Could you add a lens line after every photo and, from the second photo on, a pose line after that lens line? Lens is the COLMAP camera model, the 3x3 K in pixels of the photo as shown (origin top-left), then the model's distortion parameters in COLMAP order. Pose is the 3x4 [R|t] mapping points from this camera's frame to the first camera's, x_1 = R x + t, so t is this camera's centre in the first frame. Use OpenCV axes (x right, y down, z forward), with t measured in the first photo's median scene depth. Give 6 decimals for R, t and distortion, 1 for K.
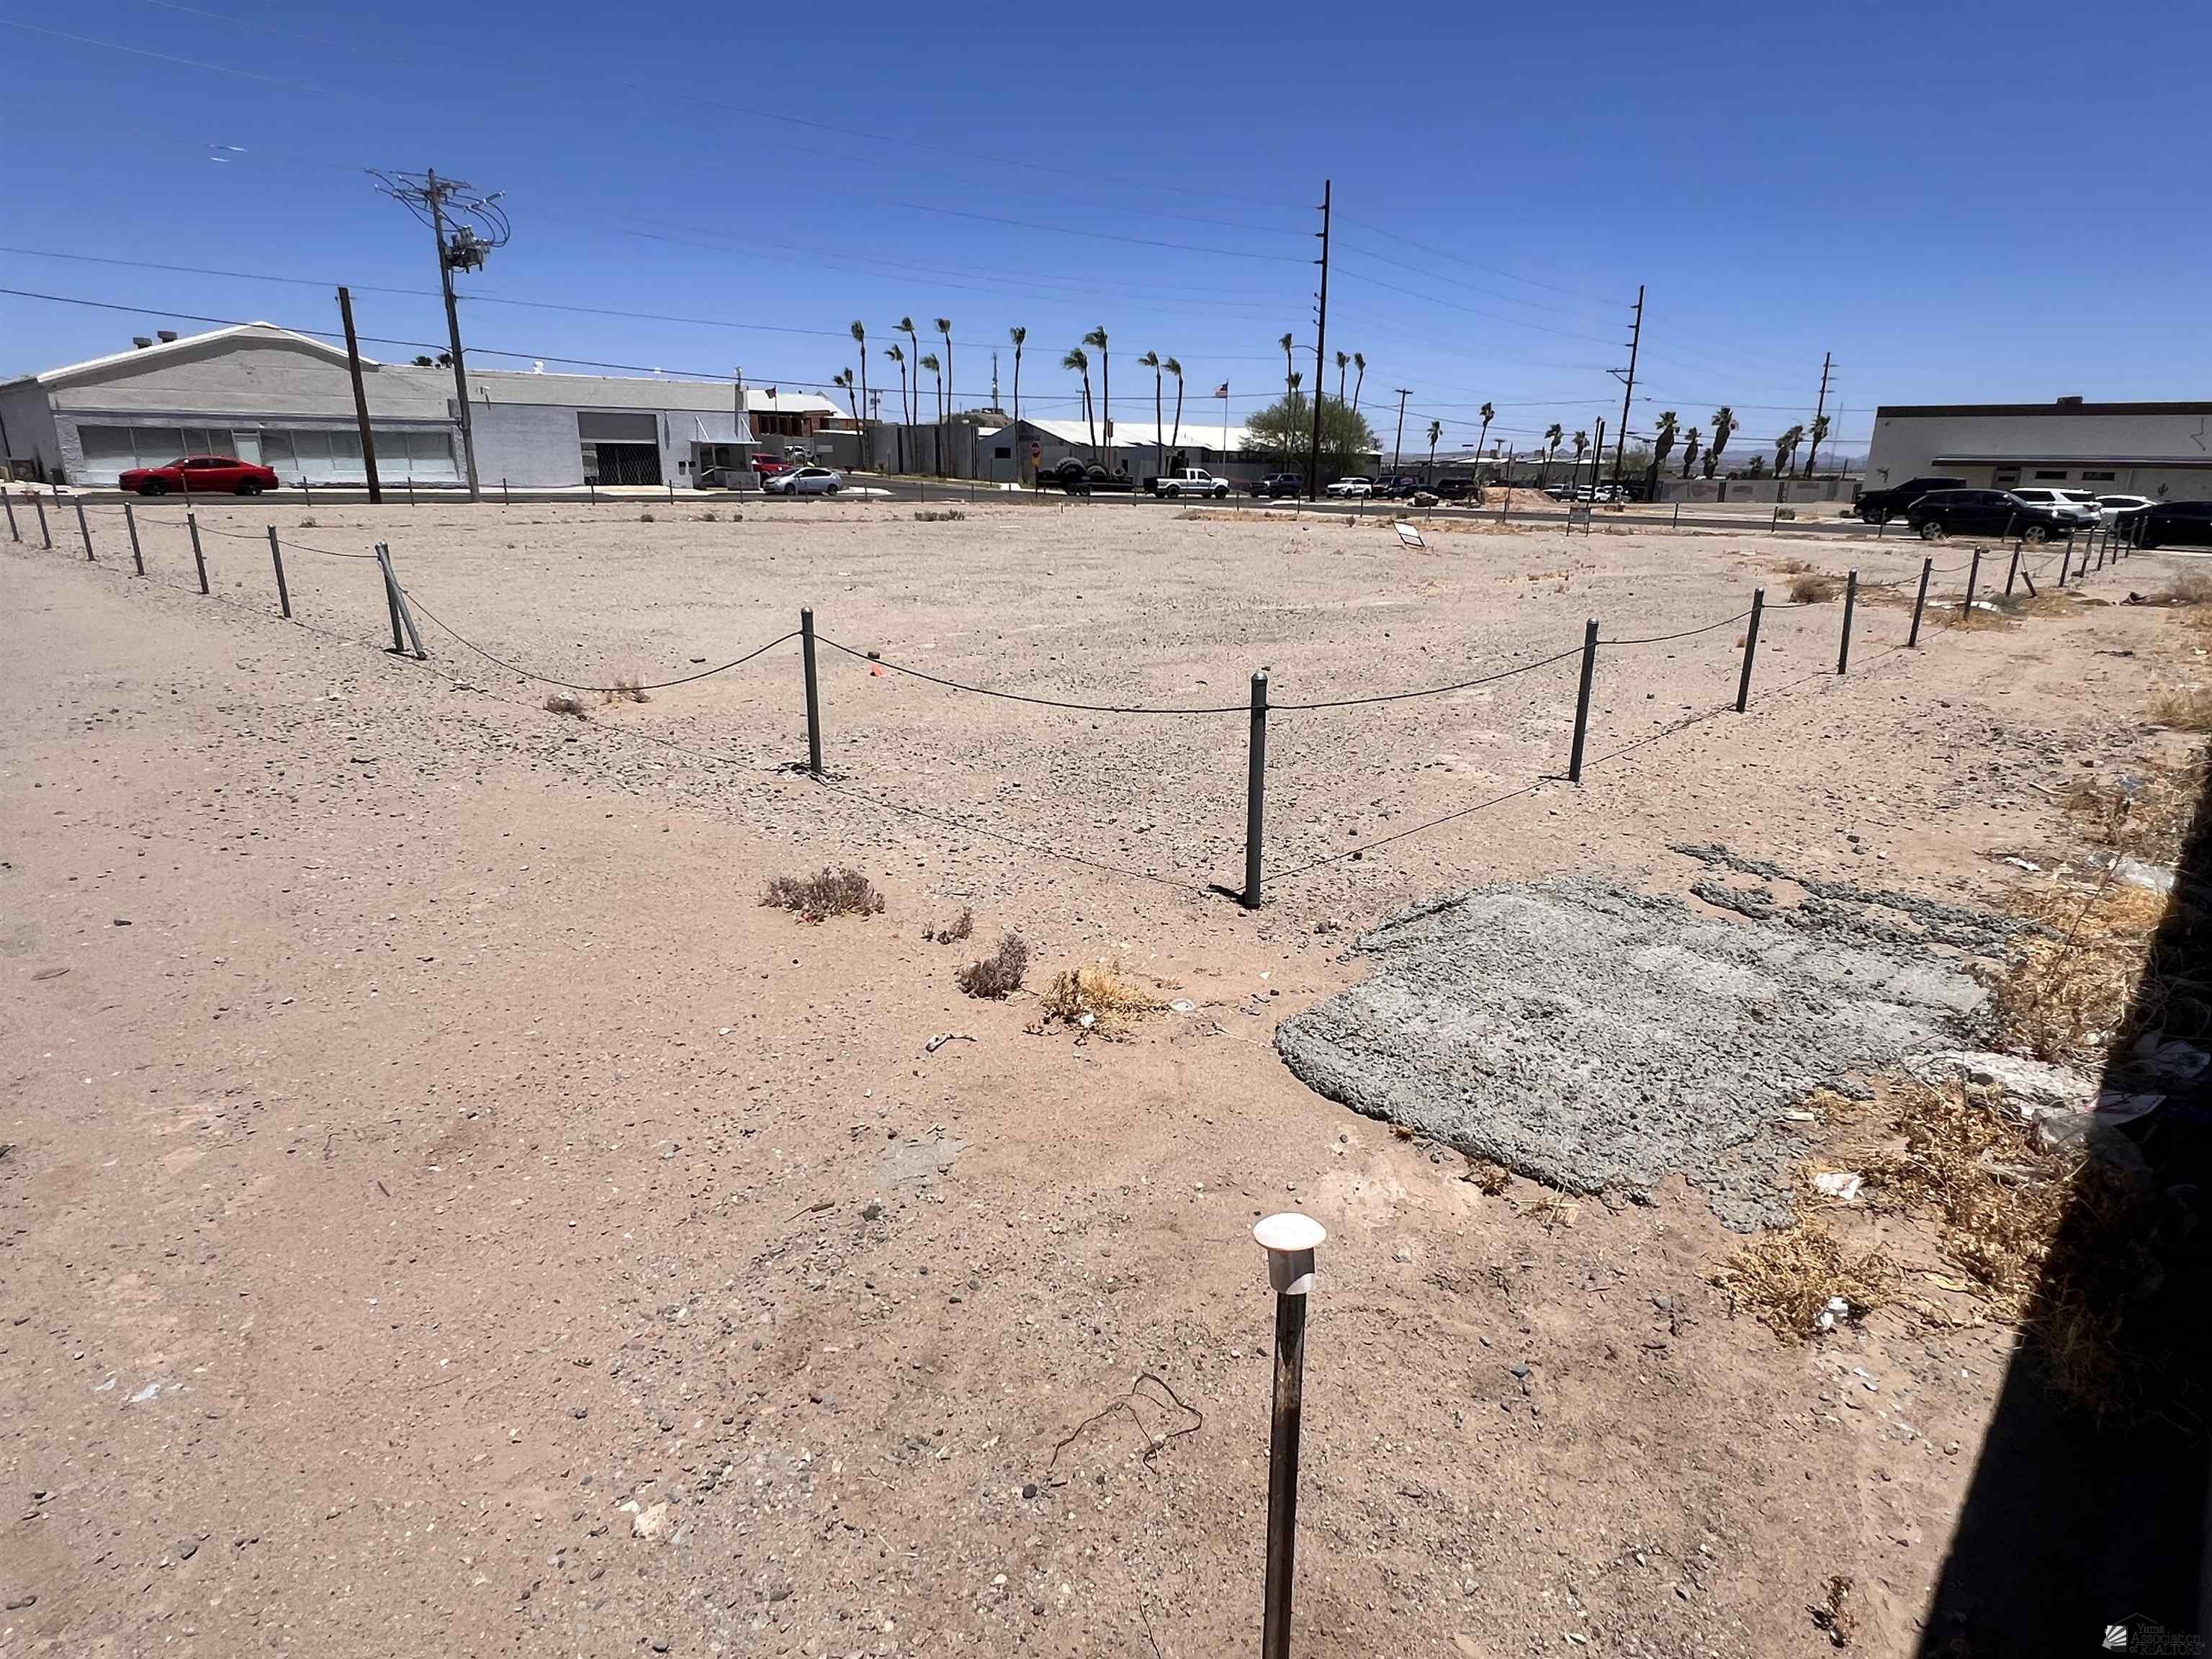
lens RADIAL K [[1216.3, 0, 1121.8], [0, 1216.3, 832.6], [0, 0, 1]] dist [-0.003241, 0.001747]
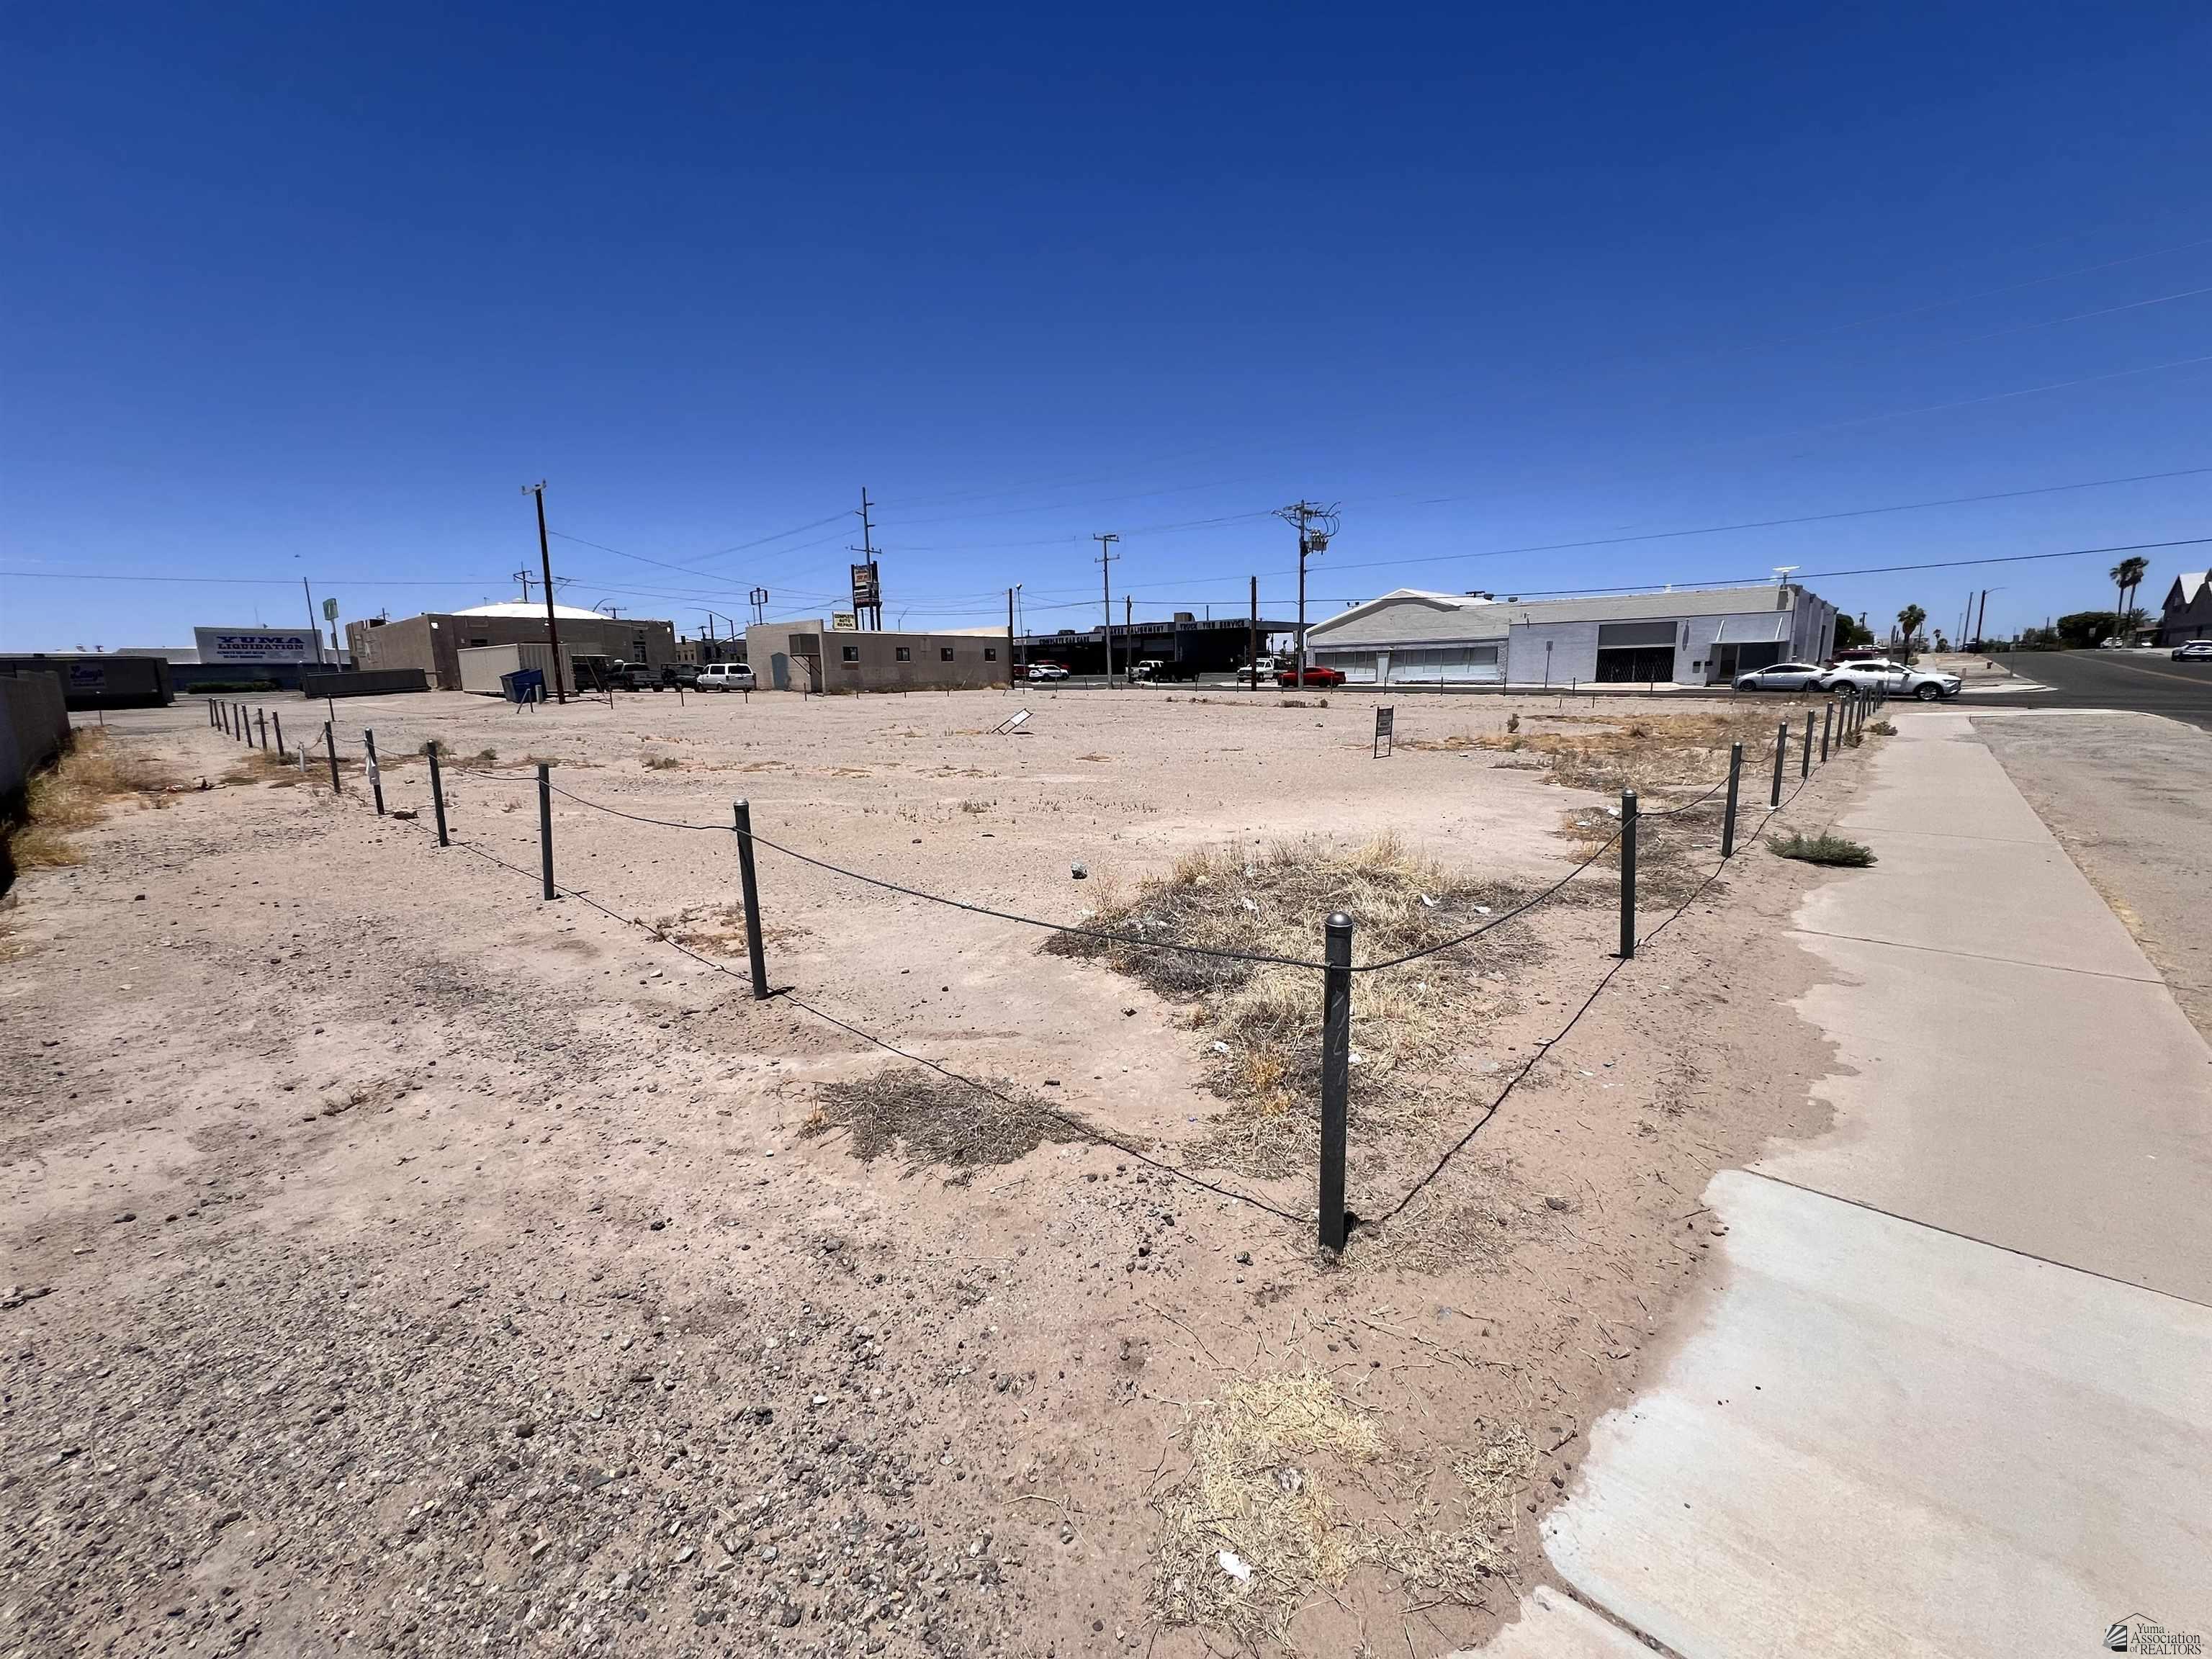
lens RADIAL K [[888.6, 0, 1109.4], [0, 888.6, 831.1], [0, 0, 1]] dist [-0.001975, 0.000839]
pose [[0.013958, 0.155876, -0.987678, 0.615962], [-0.282932, 0.948021, 0.145619, -0.176666], [0.959038, 0.277414, 0.057335, 0.679058]]
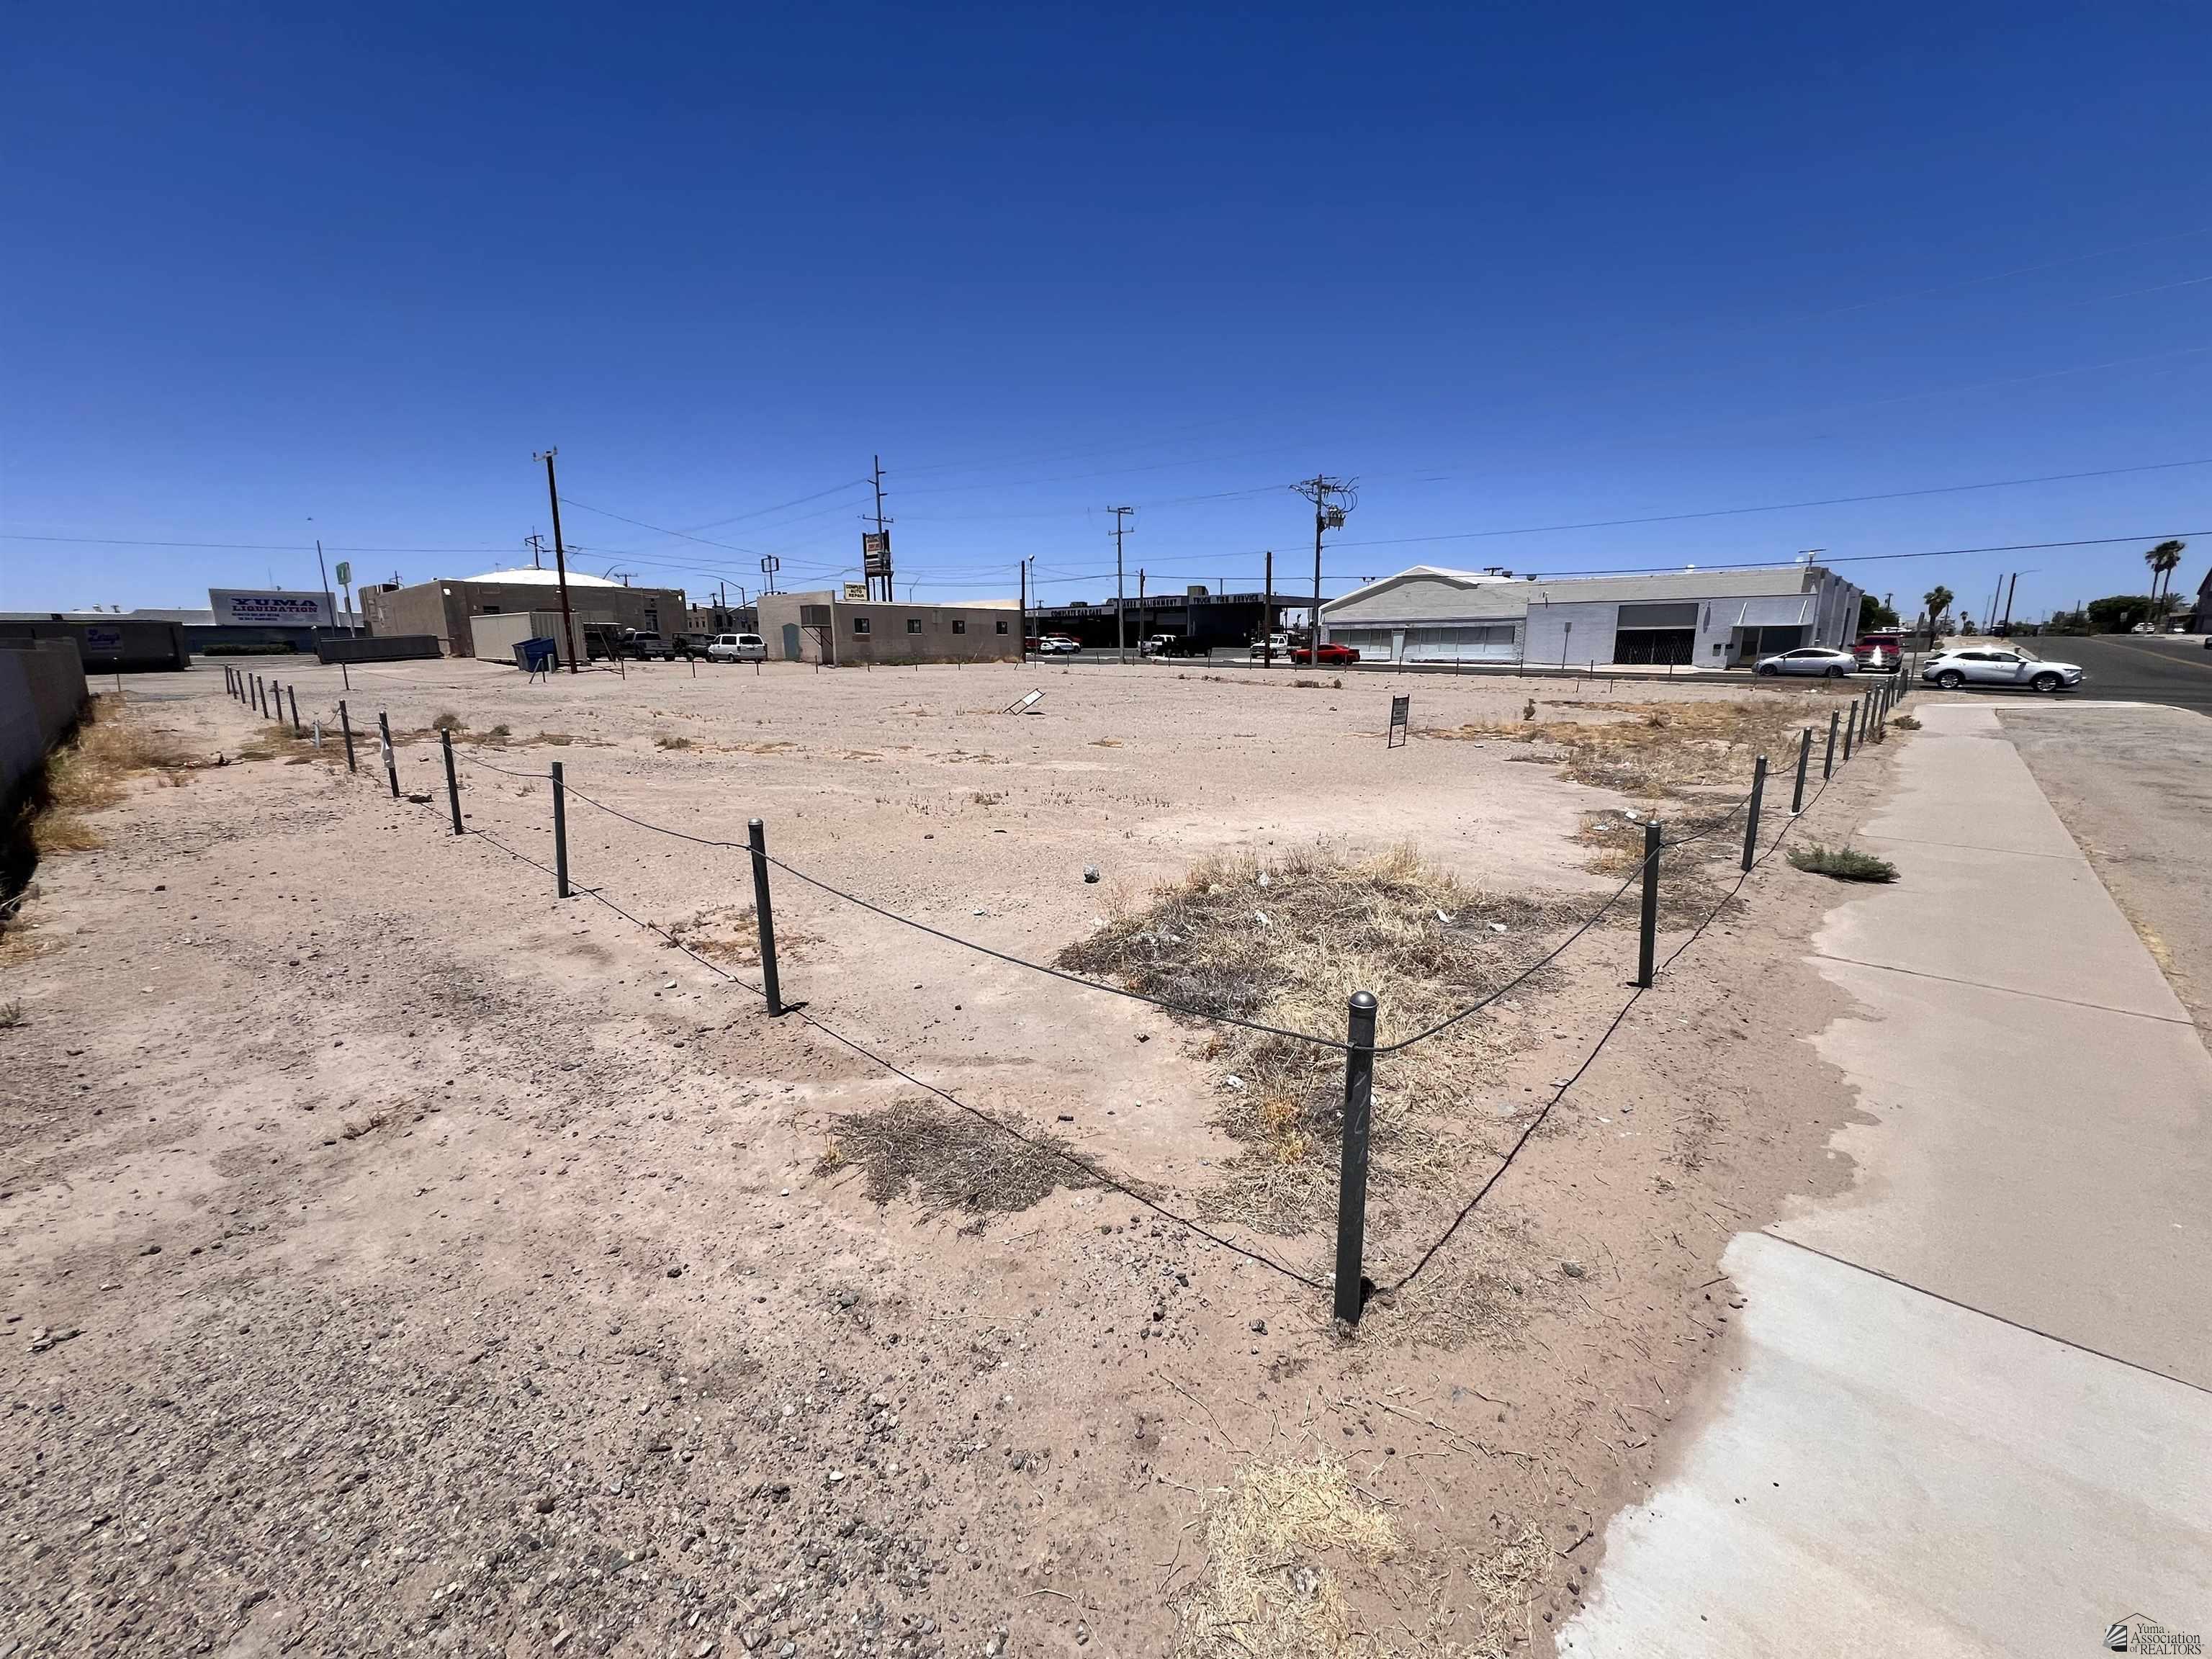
lens RADIAL K [[888.6, 0, 1109.4], [0, 888.6, 831.1], [0, 0, 1]] dist [-0.001975, 0.000839]
pose [[0.001299, 0.186683, -0.982419, 0.614343], [-0.295072, 0.938749, 0.177995, -0.181179], [0.955474, 0.289653, 0.056304, 0.677017]]
